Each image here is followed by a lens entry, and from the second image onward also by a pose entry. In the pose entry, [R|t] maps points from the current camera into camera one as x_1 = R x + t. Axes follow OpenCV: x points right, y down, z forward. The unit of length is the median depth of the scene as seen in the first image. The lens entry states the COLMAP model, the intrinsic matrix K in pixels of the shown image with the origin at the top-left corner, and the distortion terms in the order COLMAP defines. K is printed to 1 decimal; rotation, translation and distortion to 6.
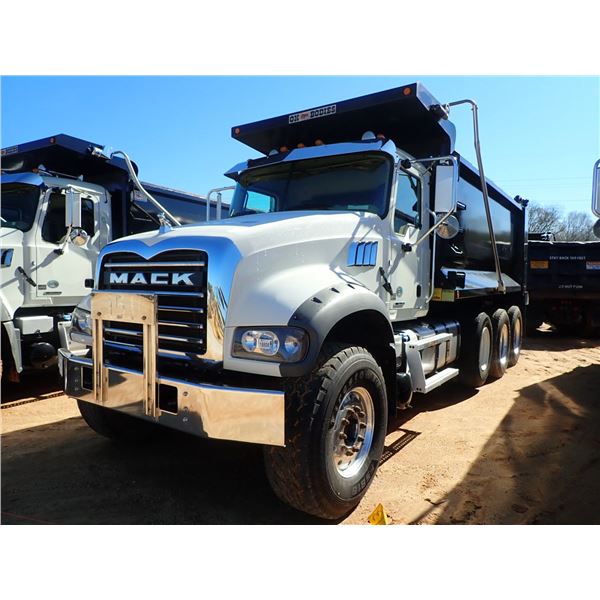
lens RADIAL K [[438.8, 0, 310.6], [0, 438.8, 301.5], [0, 0, 1]] dist [0.011958, 0.001765]
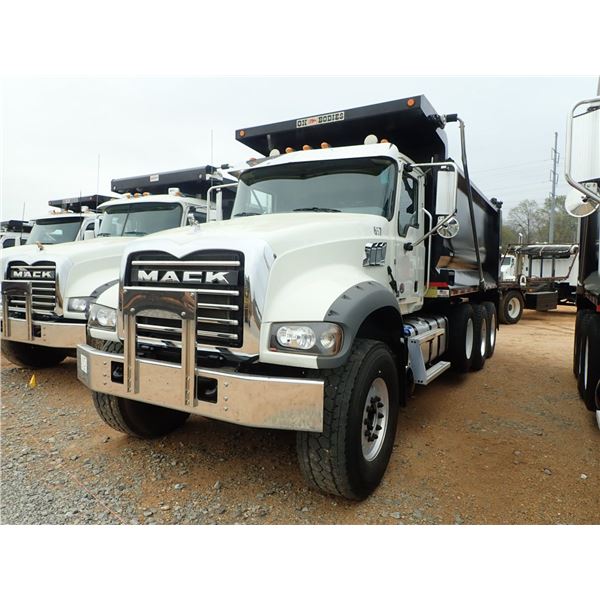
lens RADIAL K [[447.0, 0, 299.0], [0, 447.0, 288.4], [0, 0, 1]] dist [0.003003, 0.000169]
pose [[0.998306, 0.003789, 0.058059, -0.144602], [-0.002799, 0.999850, -0.017121, -0.005057], [-0.058115, 0.016929, 0.998166, -0.079667]]
